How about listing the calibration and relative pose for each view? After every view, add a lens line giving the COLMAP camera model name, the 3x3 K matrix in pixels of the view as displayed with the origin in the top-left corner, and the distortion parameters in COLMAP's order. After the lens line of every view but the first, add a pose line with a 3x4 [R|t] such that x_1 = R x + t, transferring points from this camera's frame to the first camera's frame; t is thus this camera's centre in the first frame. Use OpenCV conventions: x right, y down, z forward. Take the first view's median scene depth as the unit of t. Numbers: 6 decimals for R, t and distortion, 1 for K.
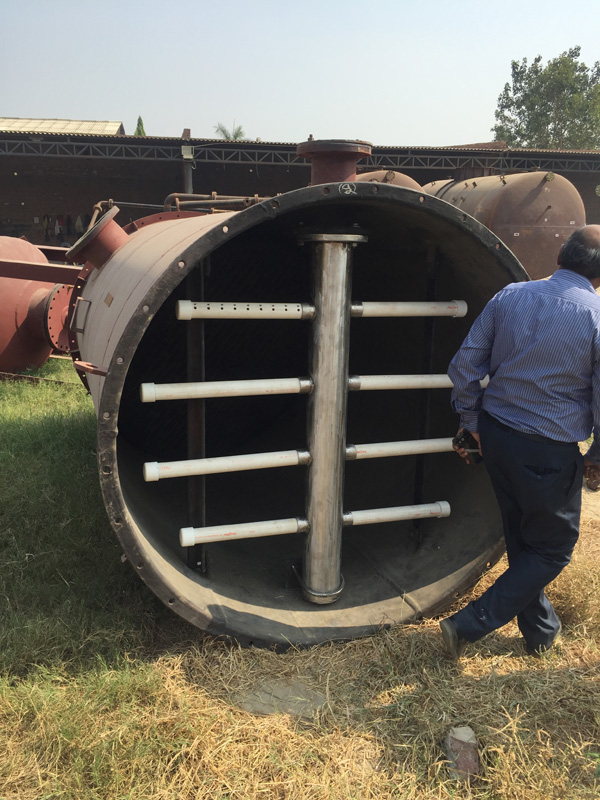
lens RADIAL K [[683.3, 0, 302.7], [0, 683.3, 400.1], [0, 0, 1]] dist [0.089461, -0.128044]
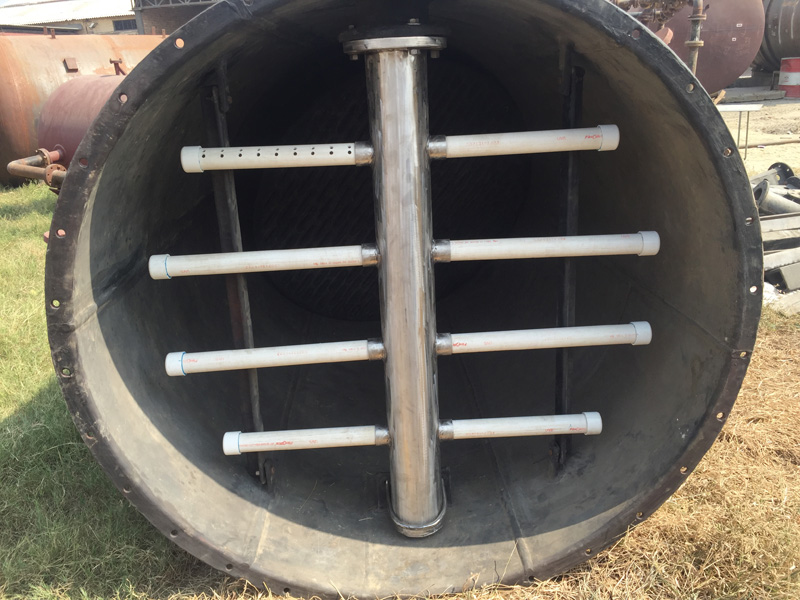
lens RADIAL K [[683.3, 0, 397.5], [0, 683.3, 298.2], [0, 0, 1]] dist [0.089461, -0.128044]
pose [[0.952233, 0.021190, -0.304637, 0.254438], [0.006969, 0.995822, 0.091053, -0.042210], [0.305293, -0.088826, 0.948106, 0.301895]]
